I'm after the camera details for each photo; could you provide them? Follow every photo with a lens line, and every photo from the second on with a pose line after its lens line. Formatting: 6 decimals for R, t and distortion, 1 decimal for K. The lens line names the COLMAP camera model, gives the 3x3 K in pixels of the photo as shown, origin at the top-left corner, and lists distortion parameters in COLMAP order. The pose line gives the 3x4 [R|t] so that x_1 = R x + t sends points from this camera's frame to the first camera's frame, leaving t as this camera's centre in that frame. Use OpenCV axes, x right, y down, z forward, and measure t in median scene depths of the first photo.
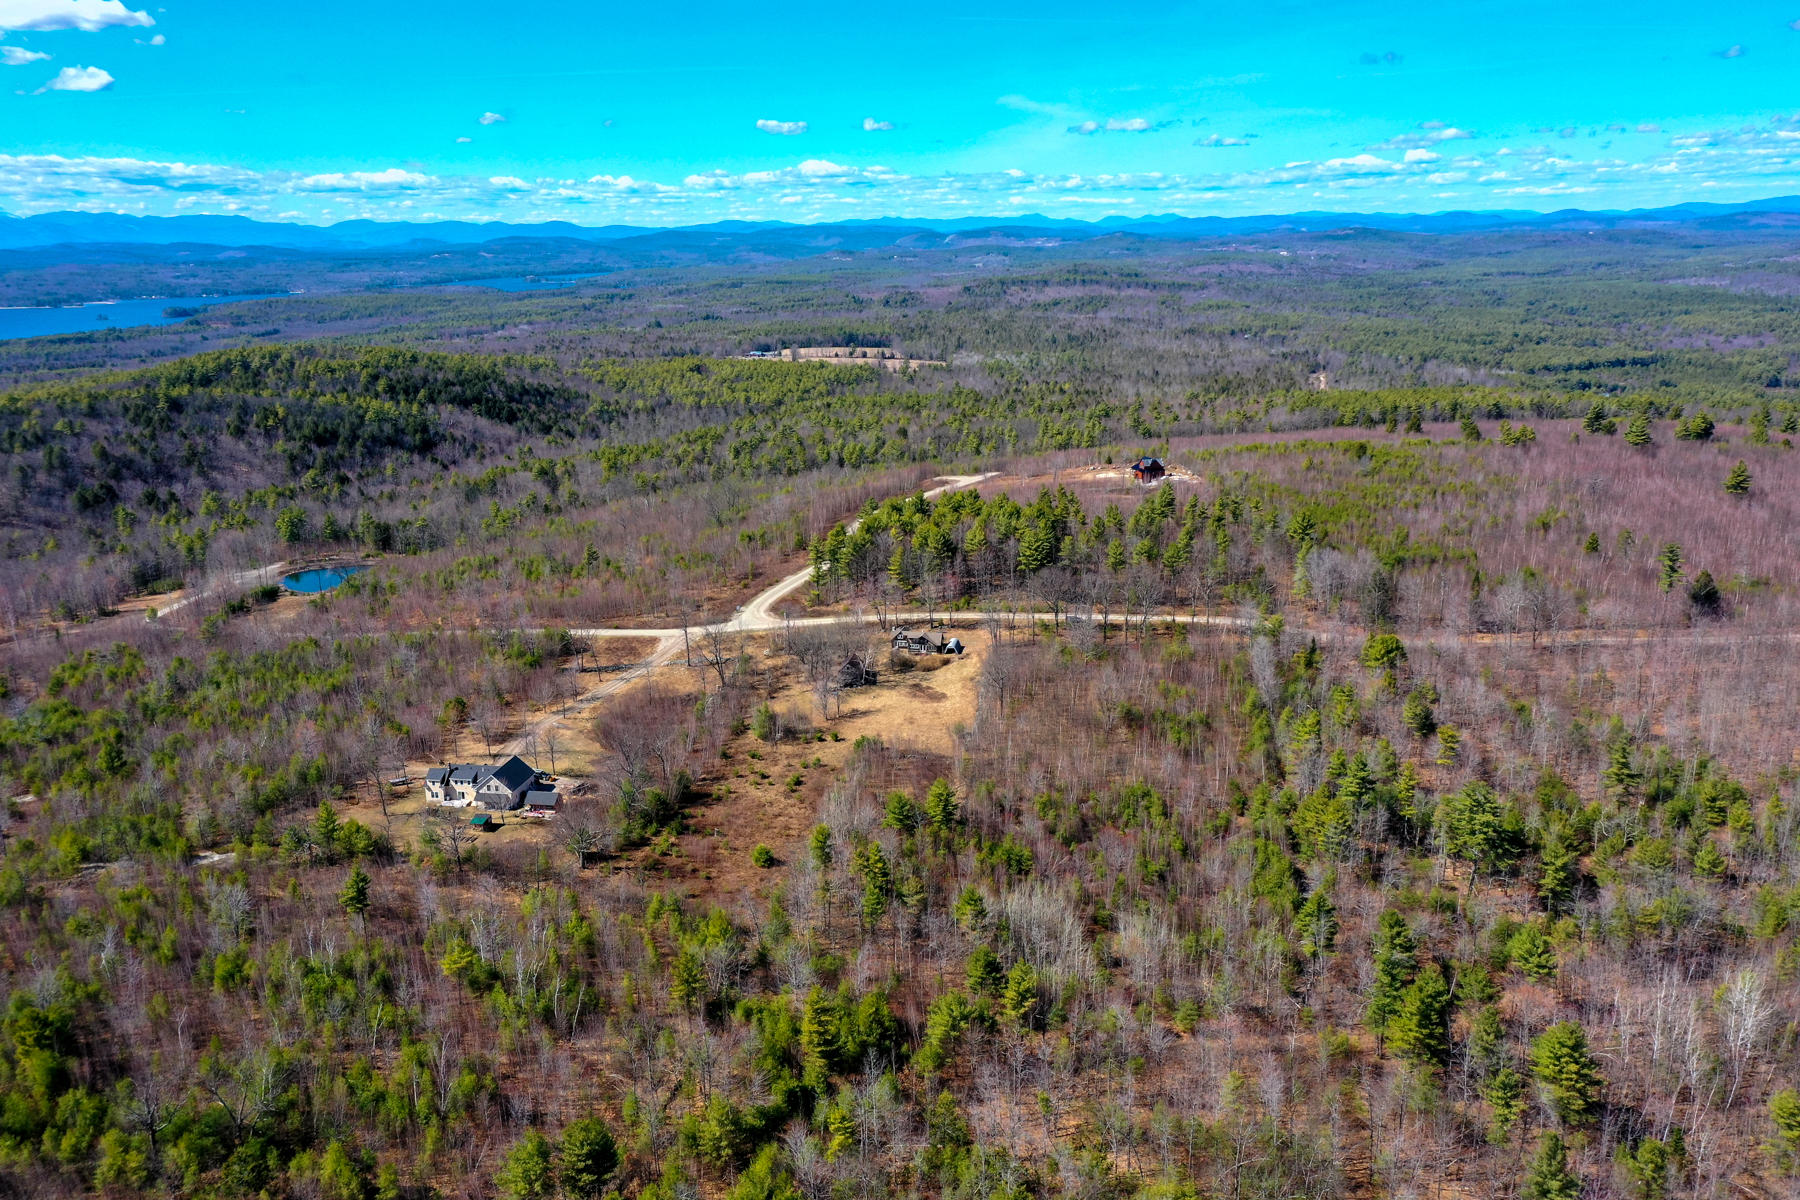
lens RADIAL K [[1420.8, 0, 909.7], [0, 1420.8, 625.7], [0, 0, 1]] dist [0.019801, 0.038724]
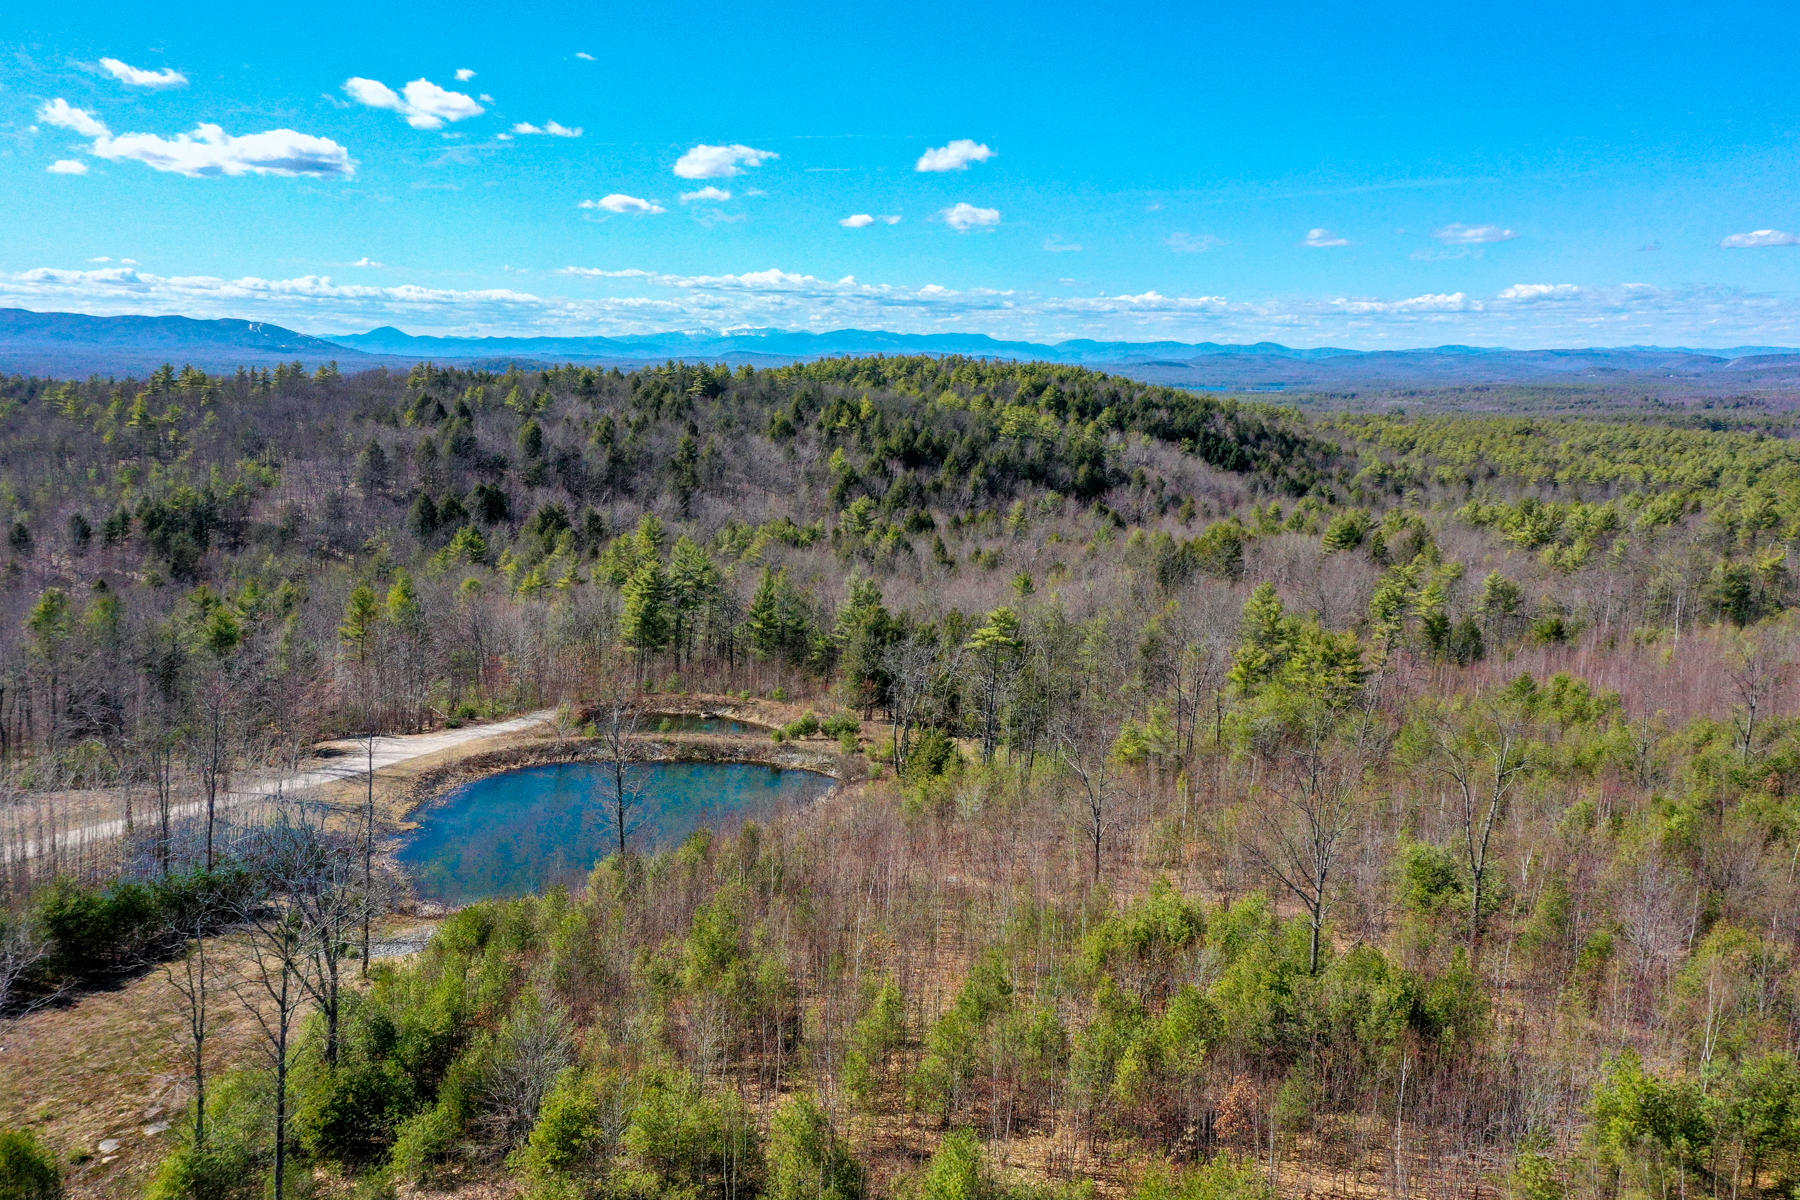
lens RADIAL K [[1420.8, 0, 915.5], [0, 1420.8, 604.9], [0, 0, 1]] dist [0.019801, 0.038724]
pose [[0.891054, 0.104664, -0.441665, -0.052115], [-0.147069, 0.987132, -0.062784, -0.012605], [0.429411, 0.120899, 0.894980, 0.163871]]
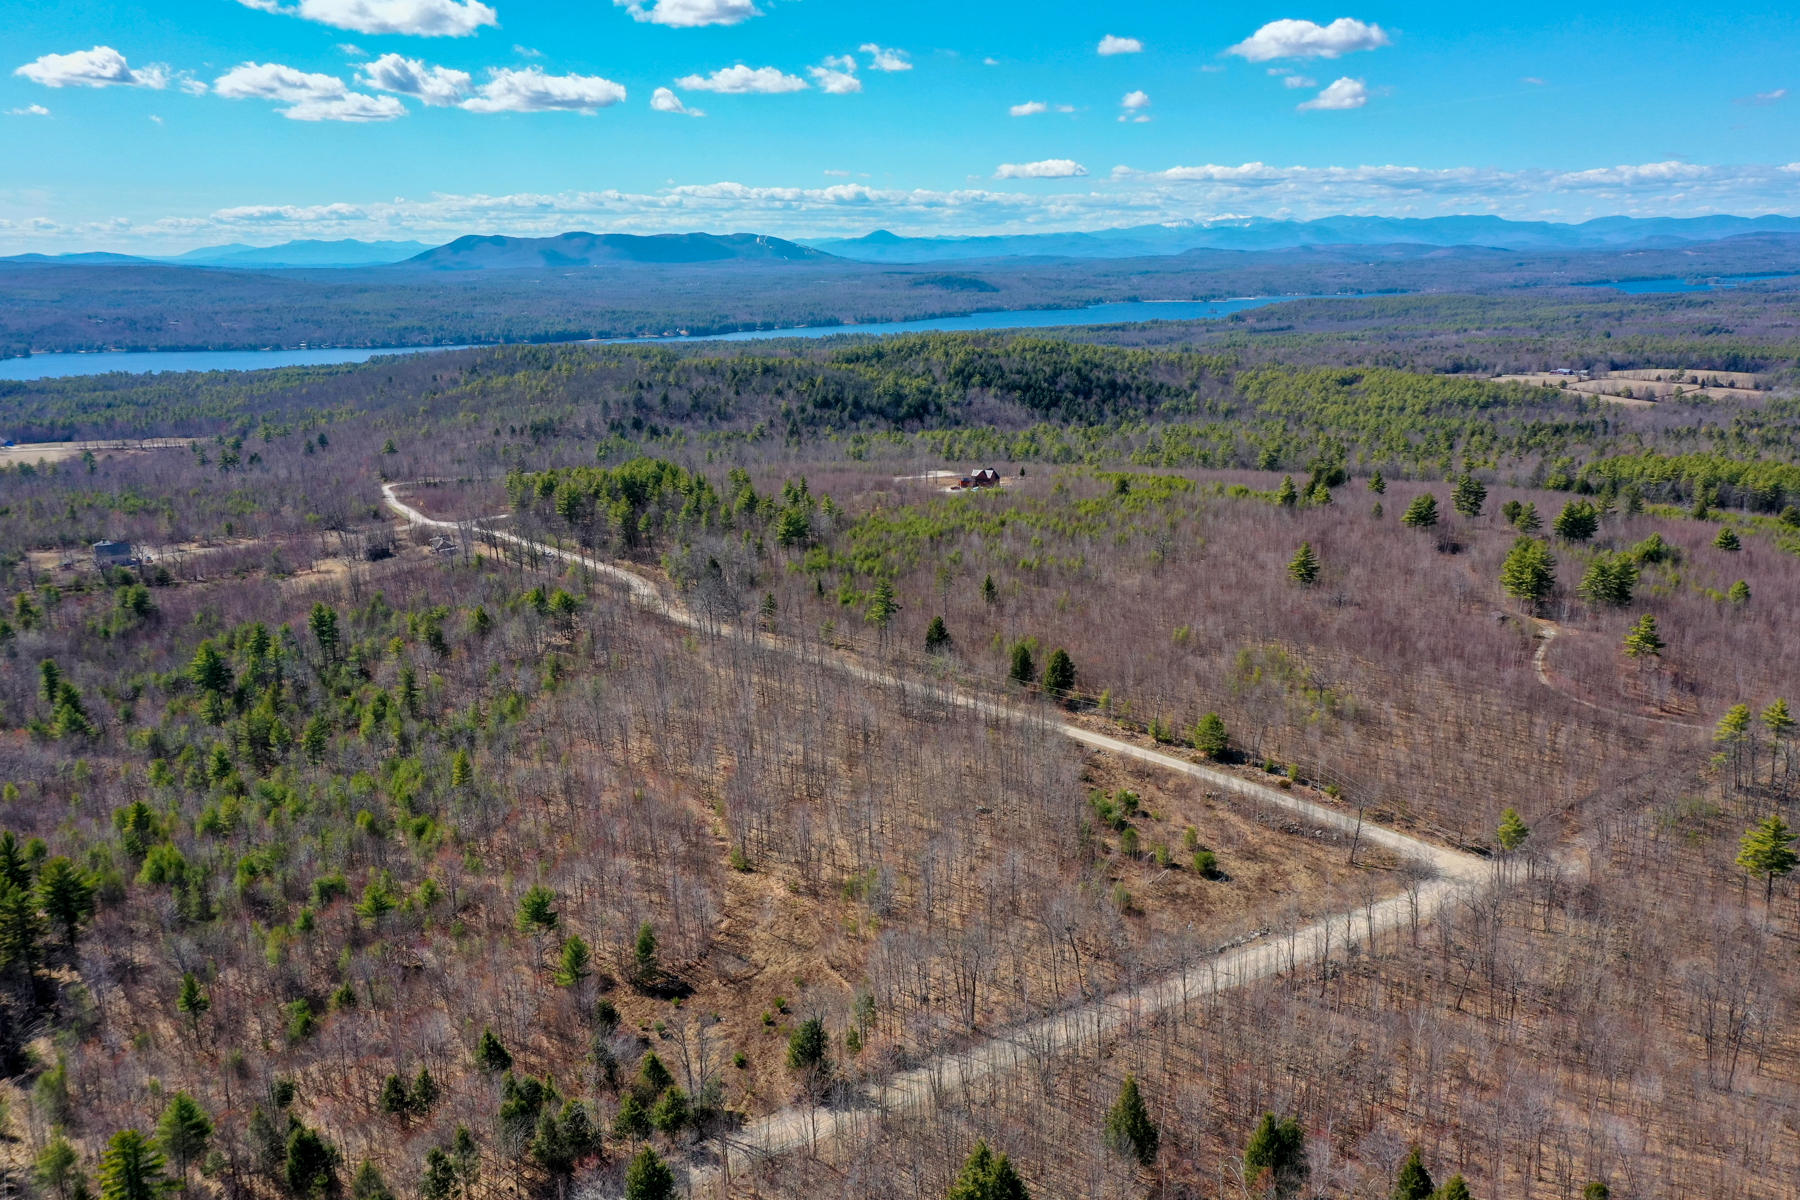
lens RADIAL K [[1420.8, 0, 895.4], [0, 1420.8, 635.2], [0, 0, 1]] dist [0.019801, 0.038724]
pose [[0.684107, 0.200321, -0.701334, 0.186430], [-0.195252, 0.976749, 0.088532, -0.016202], [0.702762, 0.076371, 0.707314, 0.043995]]
